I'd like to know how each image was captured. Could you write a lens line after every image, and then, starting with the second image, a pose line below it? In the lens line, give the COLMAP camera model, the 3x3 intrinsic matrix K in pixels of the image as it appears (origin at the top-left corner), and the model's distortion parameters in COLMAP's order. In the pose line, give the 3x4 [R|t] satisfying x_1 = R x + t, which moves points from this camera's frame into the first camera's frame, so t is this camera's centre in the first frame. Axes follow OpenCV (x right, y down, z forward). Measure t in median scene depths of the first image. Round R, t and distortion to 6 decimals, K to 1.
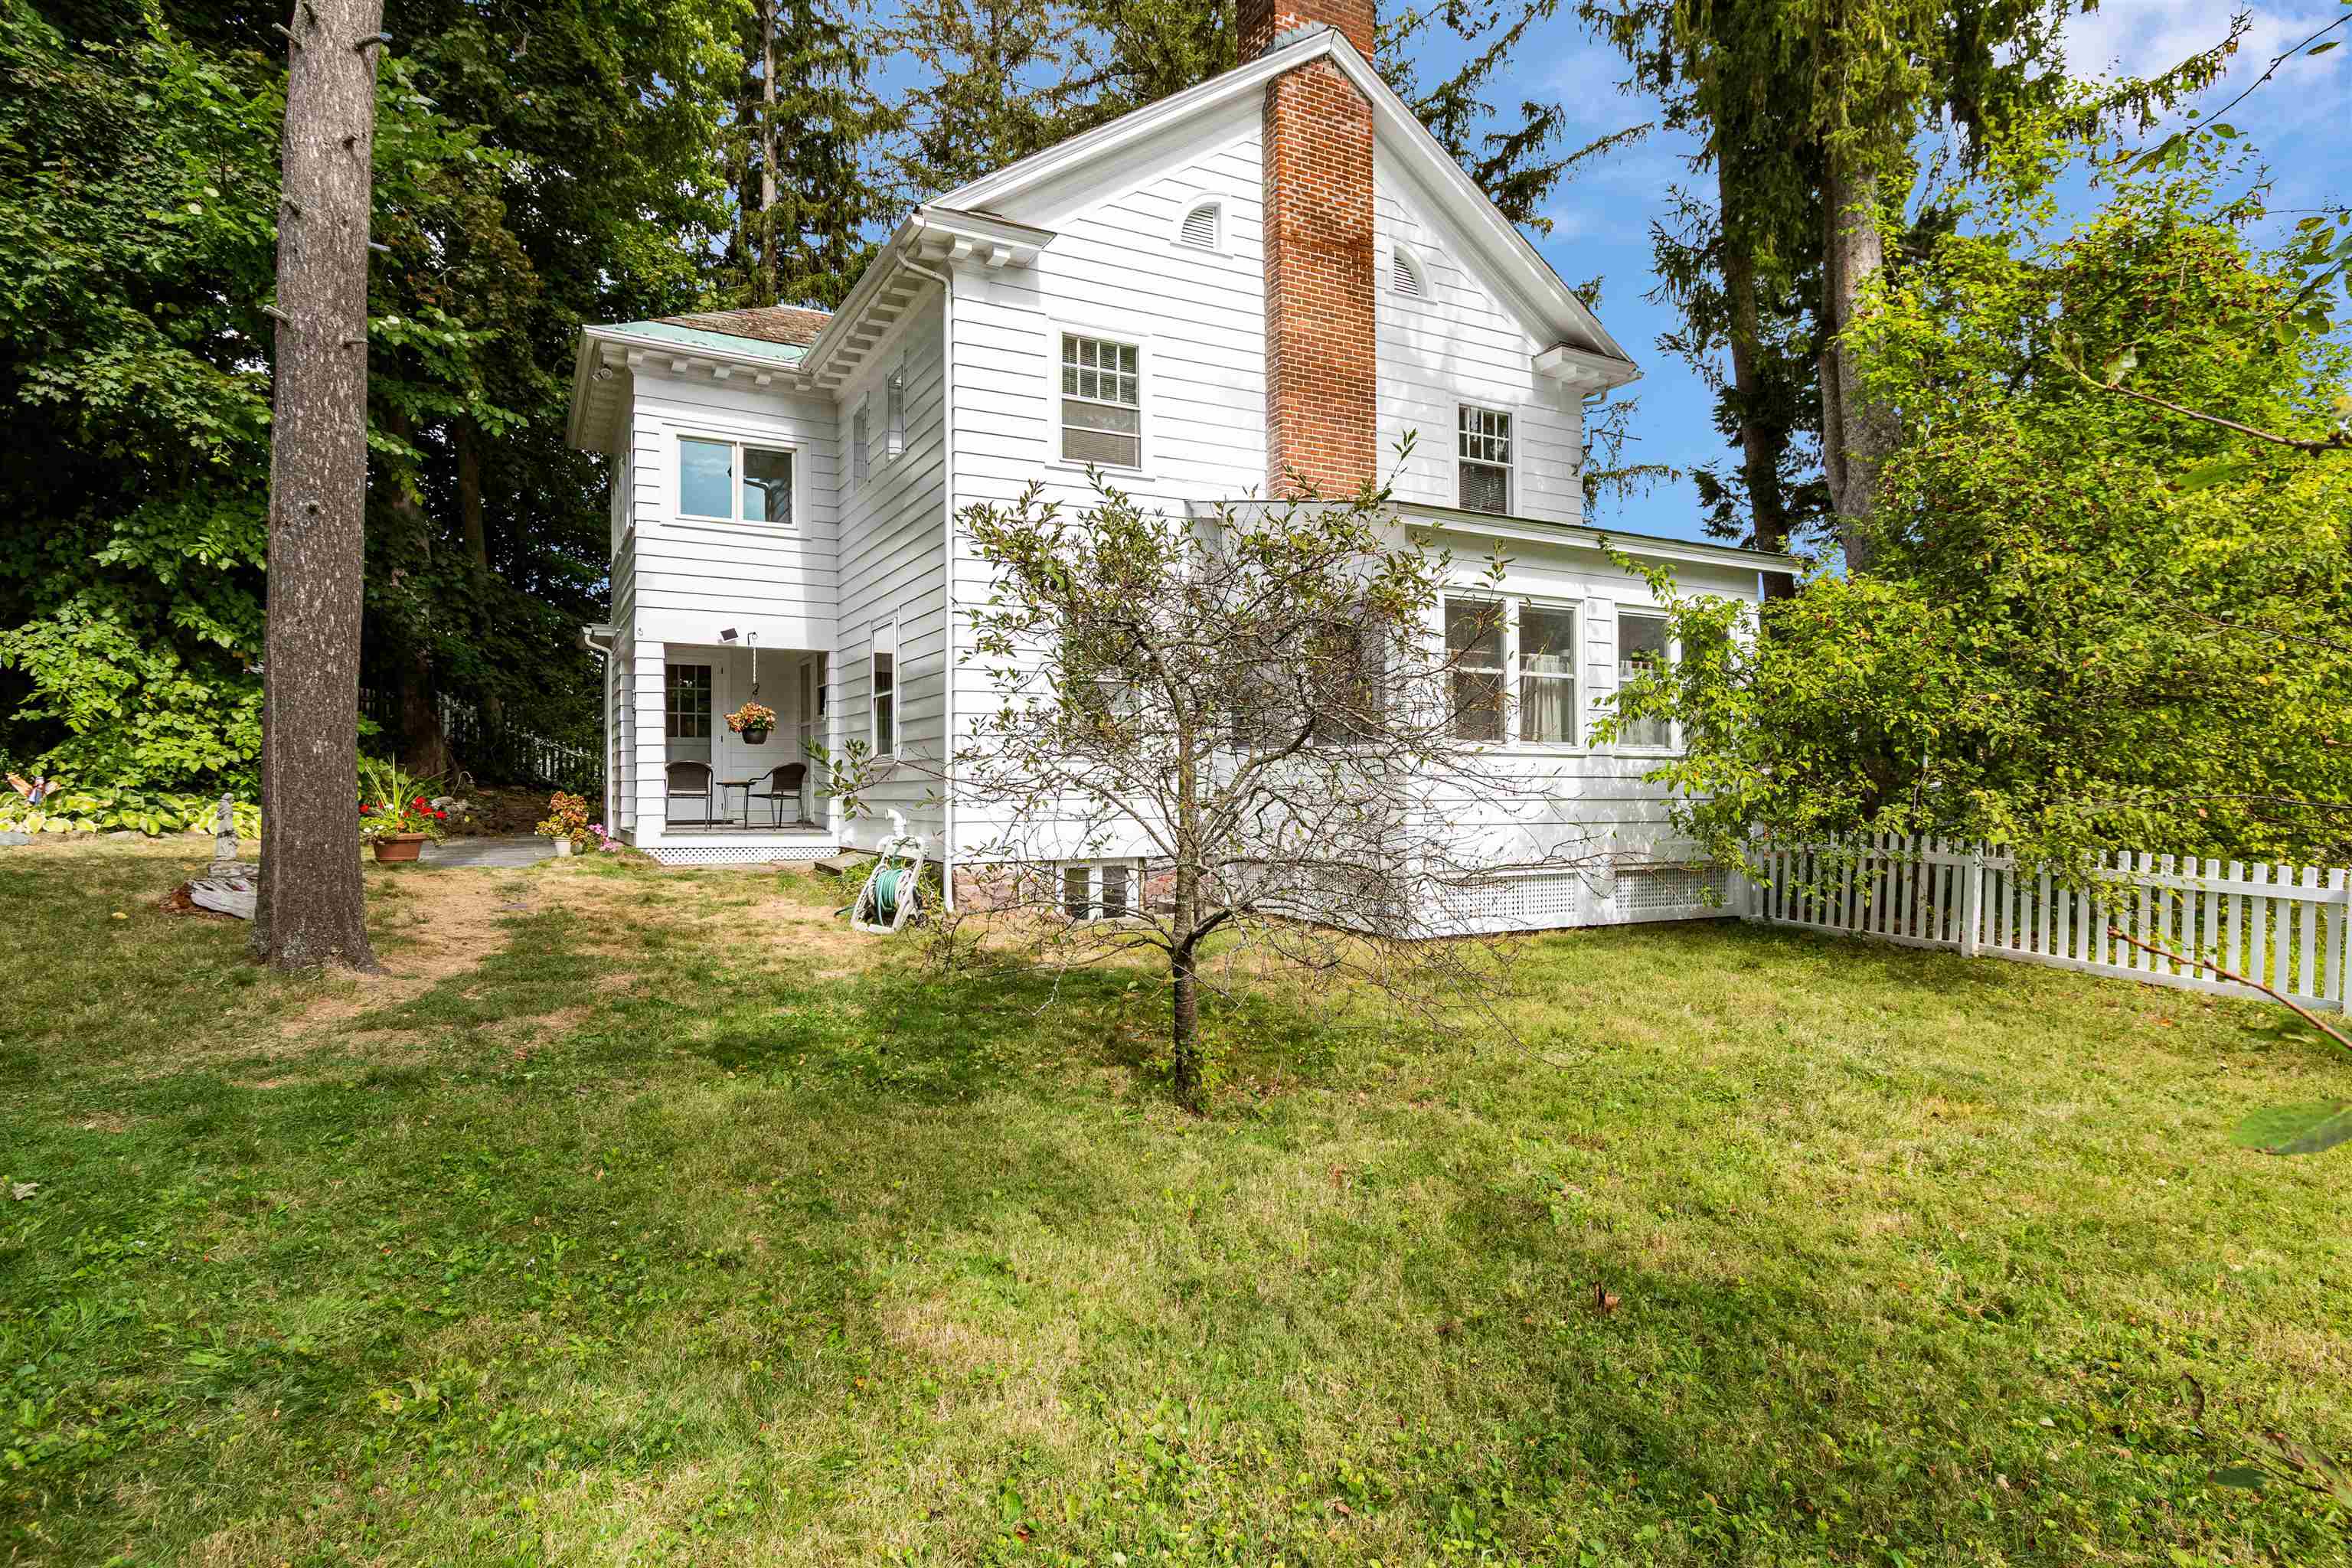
lens RADIAL K [[1222.3, 0, 1176.0], [0, 1222.3, 784.0], [0, 0, 1]] dist [0.002182, -0.000630]
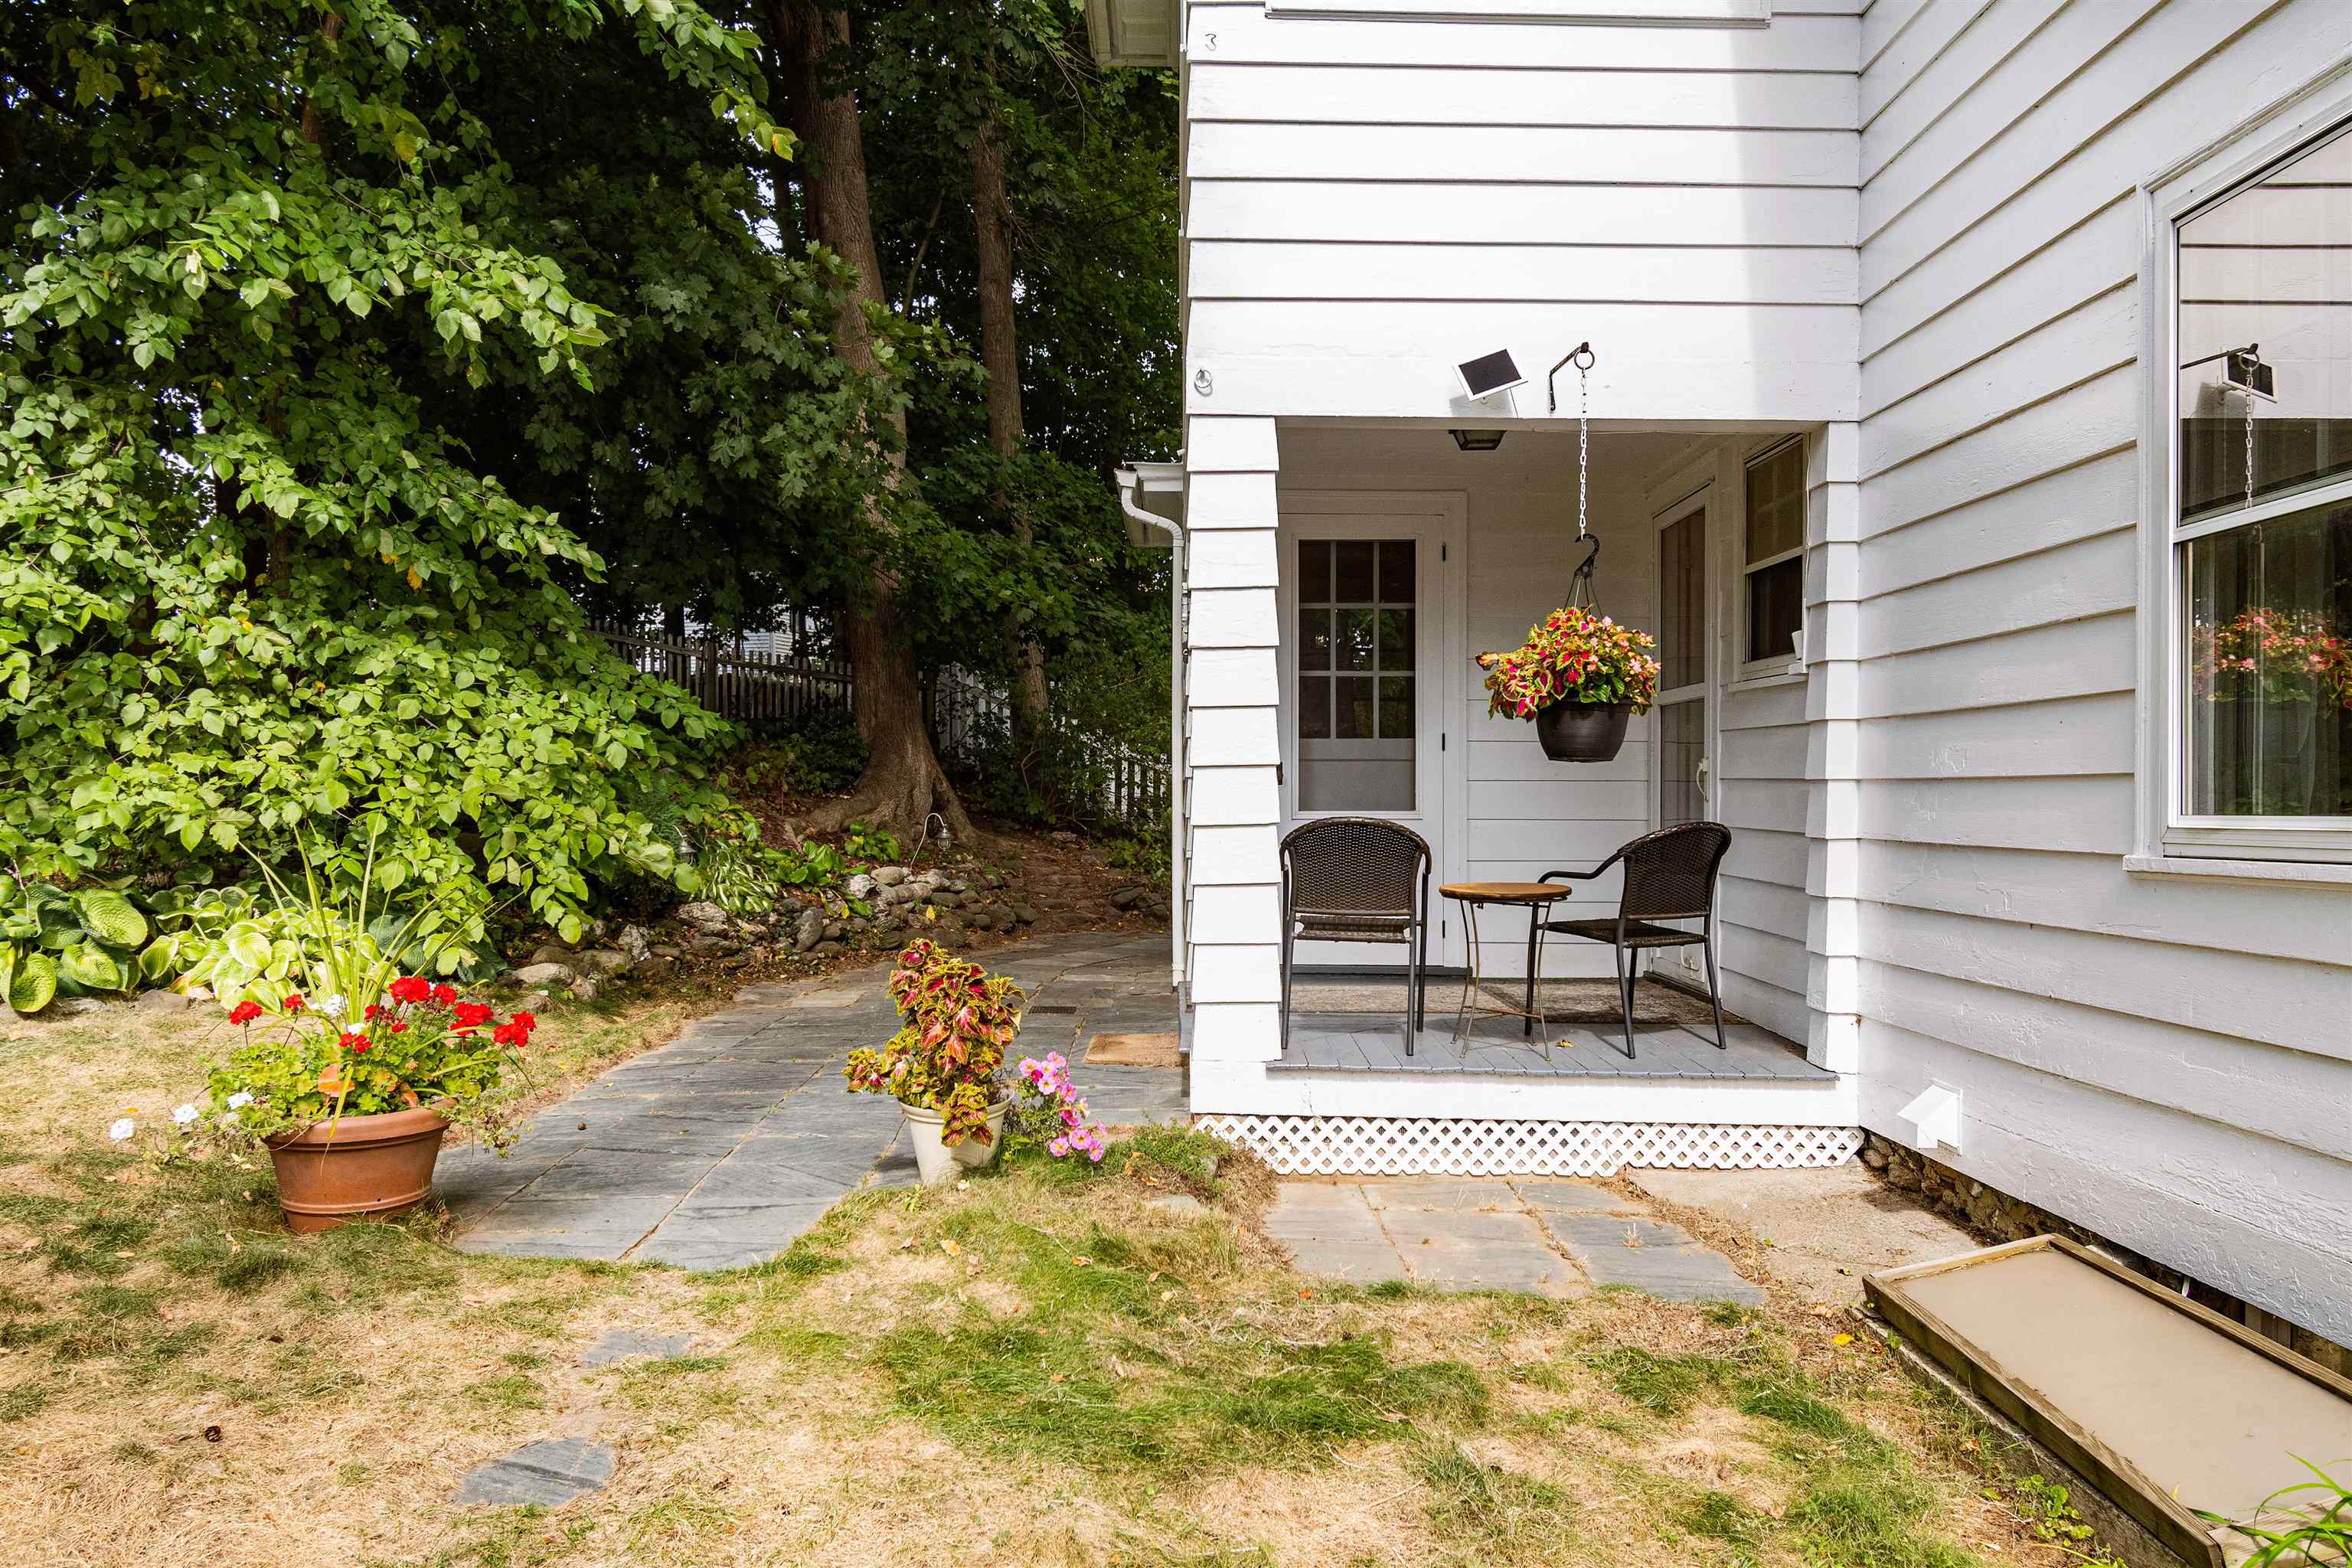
lens RADIAL K [[1597.5, 0, 1243.3], [0, 1597.5, 800.9], [0, 0, 1]] dist [0.045850, -0.000539]
pose [[0.898638, 0.006556, -0.438641, -0.281192], [-0.005171, 0.999977, 0.004353, -0.027528], [0.438660, -0.001644, 0.898652, 0.712446]]
